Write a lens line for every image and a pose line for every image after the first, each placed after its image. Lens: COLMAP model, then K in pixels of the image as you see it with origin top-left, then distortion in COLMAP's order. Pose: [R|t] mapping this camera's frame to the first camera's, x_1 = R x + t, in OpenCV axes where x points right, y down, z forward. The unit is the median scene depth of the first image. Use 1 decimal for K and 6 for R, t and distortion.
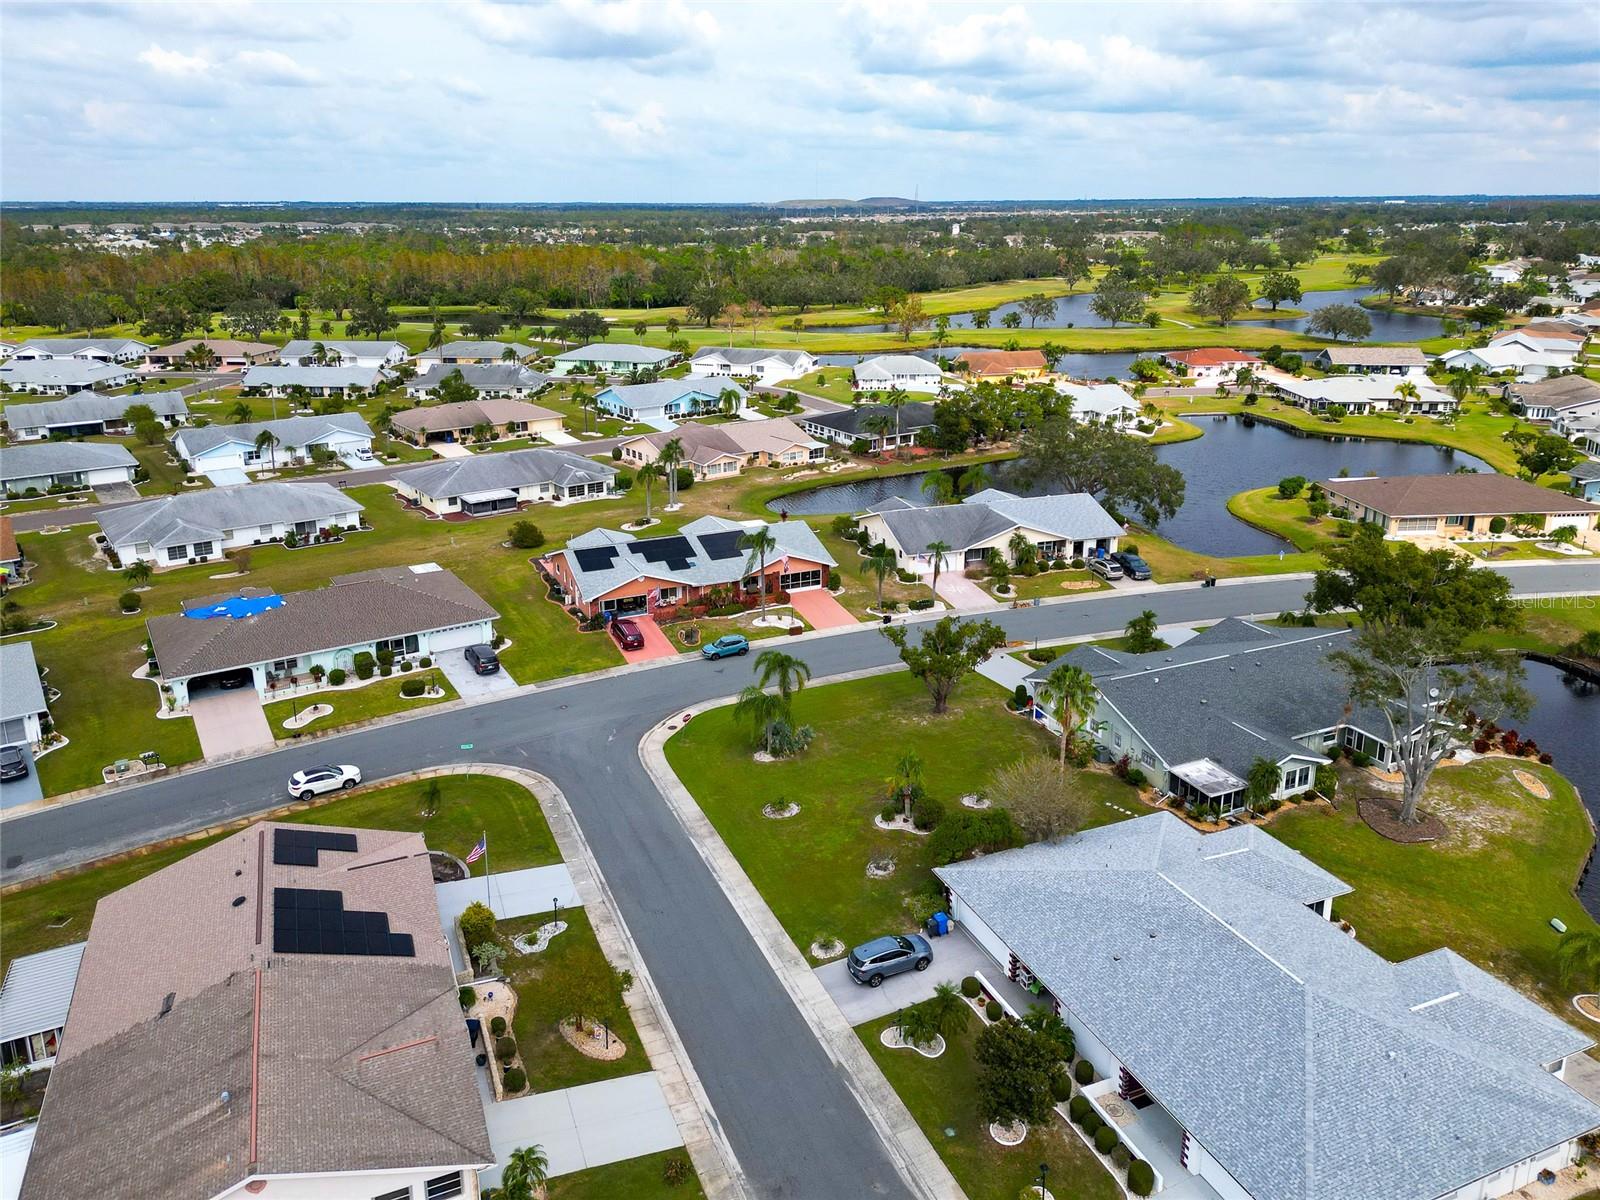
lens RADIAL K [[1116.8, 0, 800.0], [0, 1116.8, 600.0], [0, 0, 1]] dist [0.077138, -0.076276]
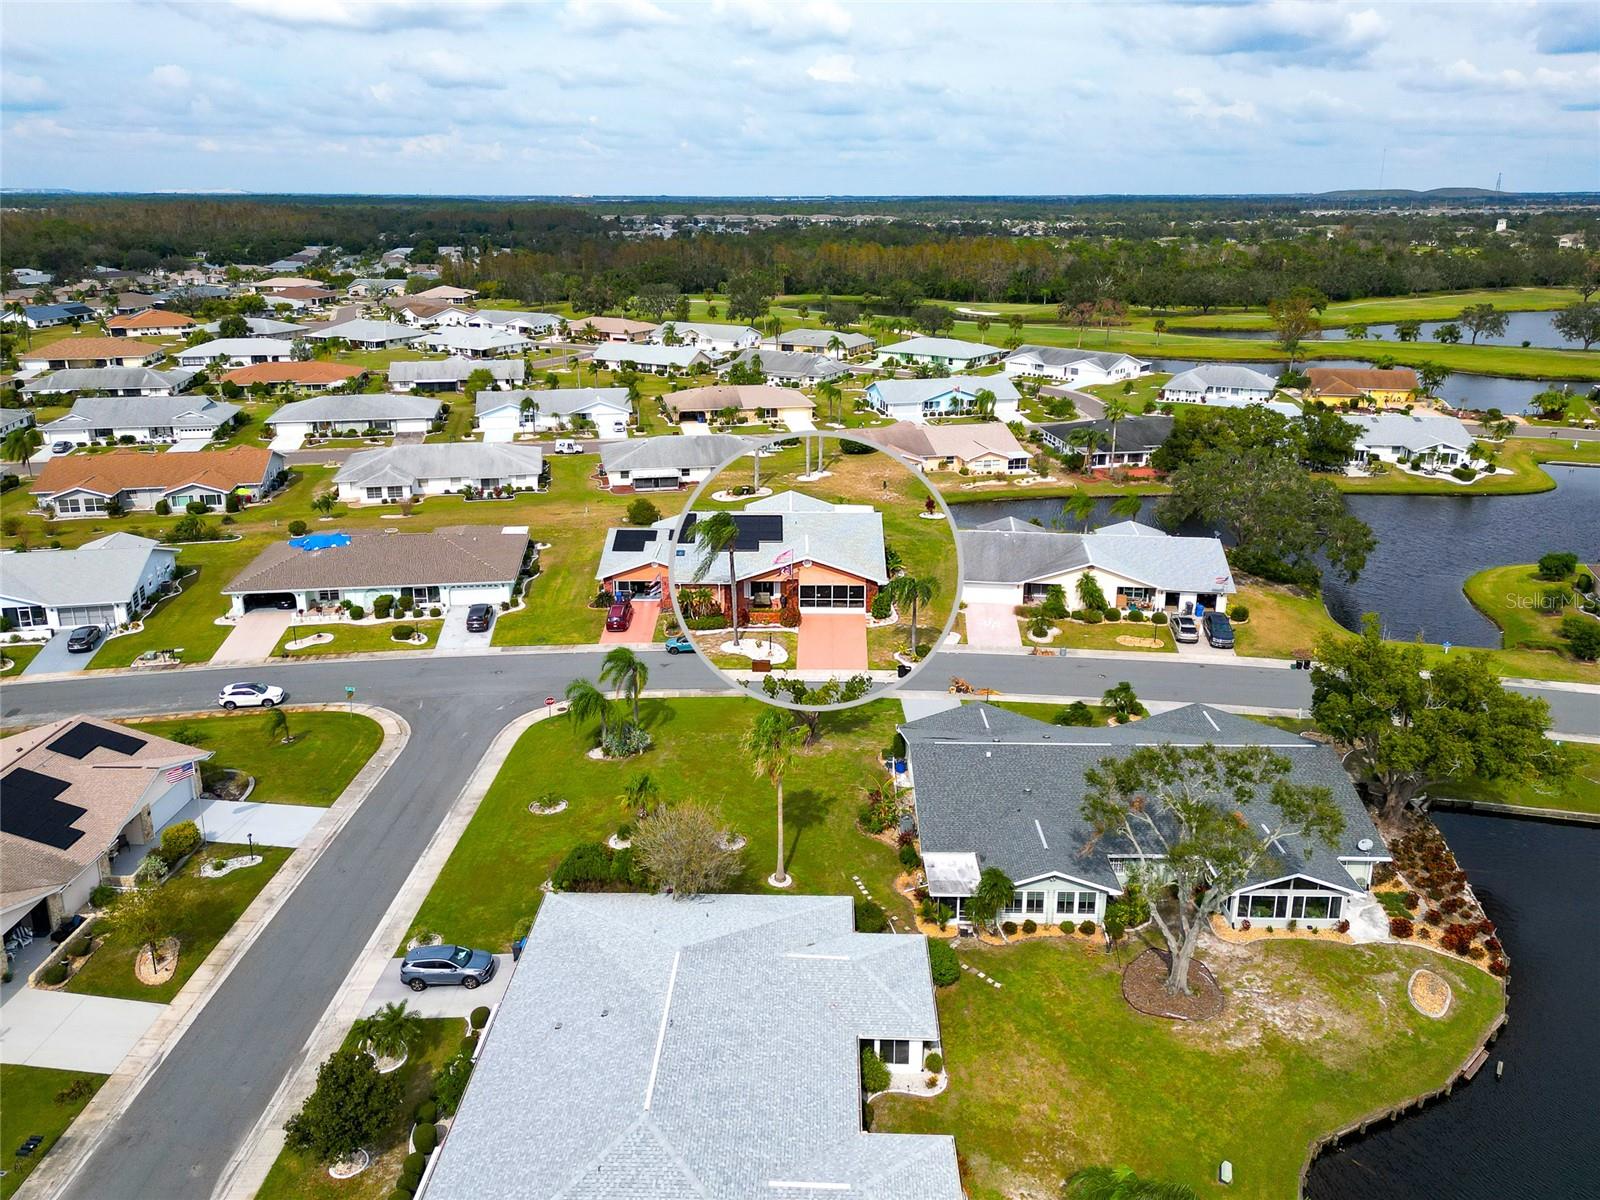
lens RADIAL K [[1116.8, 0, 800.0], [0, 1116.8, 600.0], [0, 0, 1]] dist [0.077138, -0.076276]
pose [[0.909078, 0.145504, -0.390392, 0.322832], [-0.143395, 0.989056, 0.034719, -0.035201], [0.391172, 0.024418, 0.919994, 0.097709]]
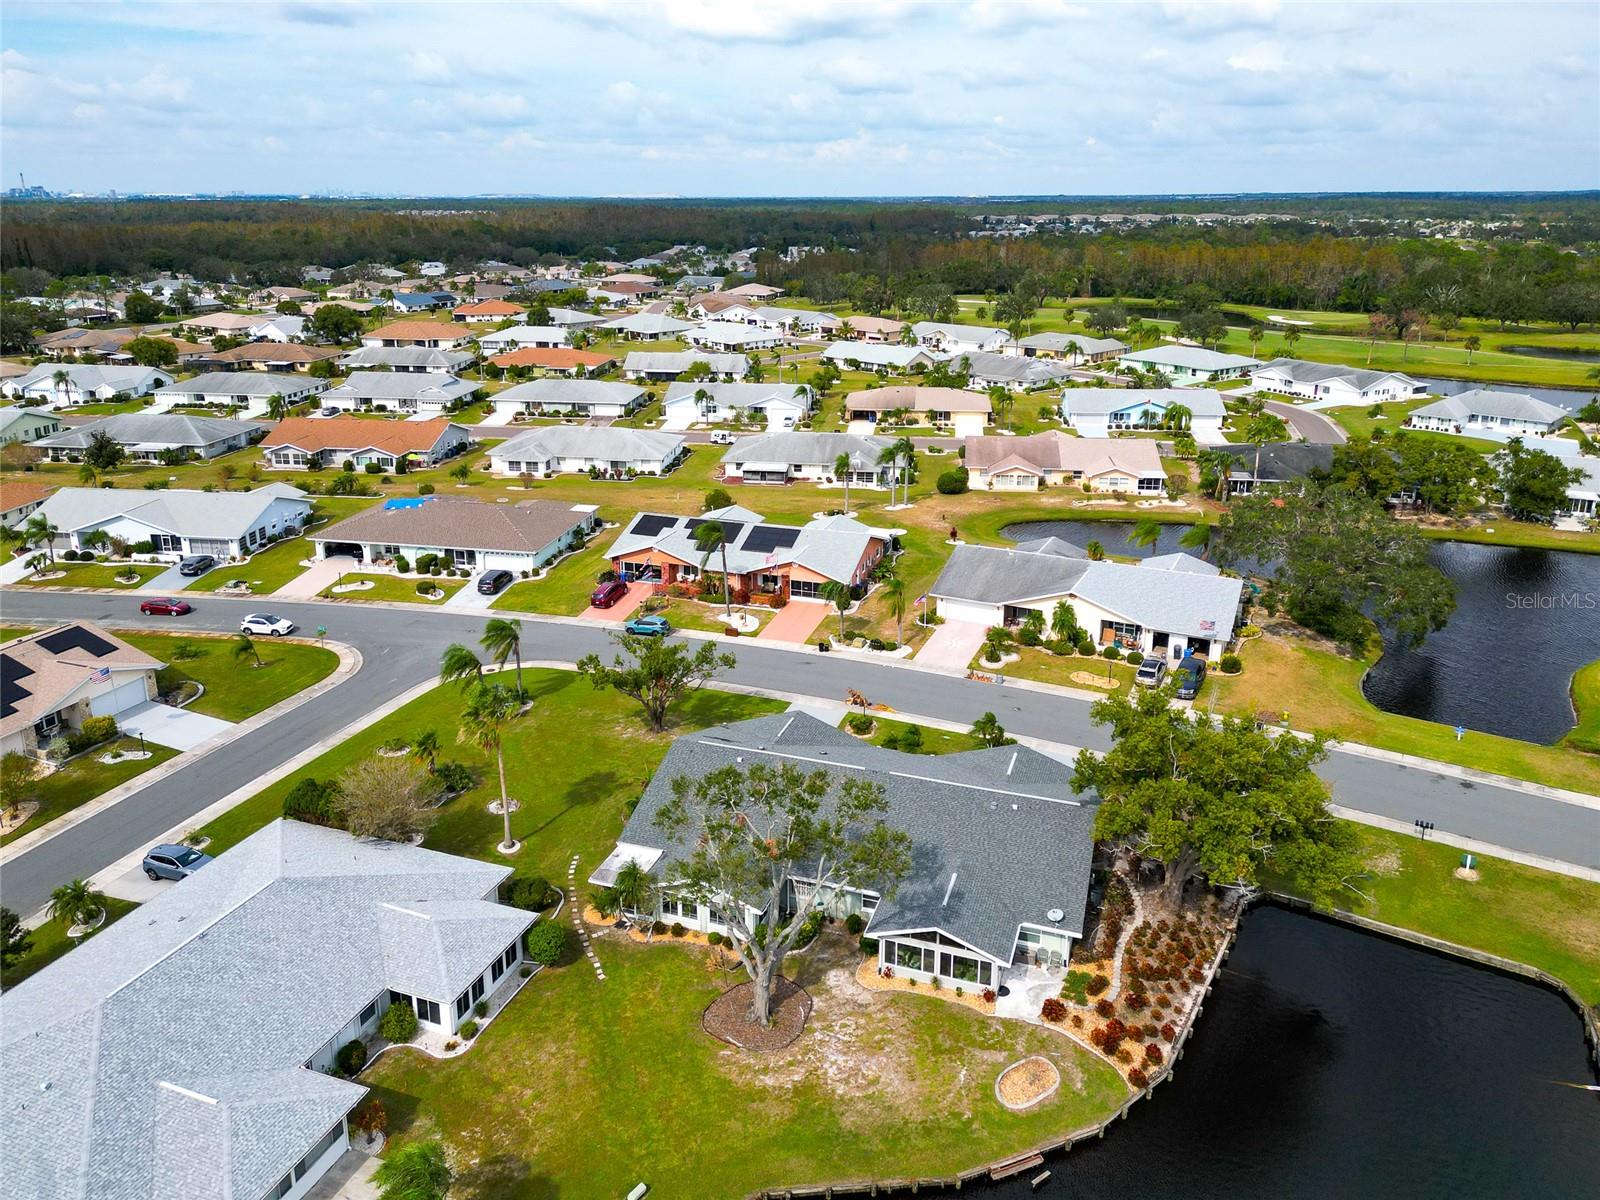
lens RADIAL K [[1116.8, 0, 800.0], [0, 1116.8, 600.0], [0, 0, 1]] dist [0.077138, -0.076276]
pose [[0.725991, 0.235423, -0.646153, 0.560635], [-0.230963, 0.968473, 0.093358, -0.088432], [0.647761, 0.081461, 0.757476, 0.240580]]
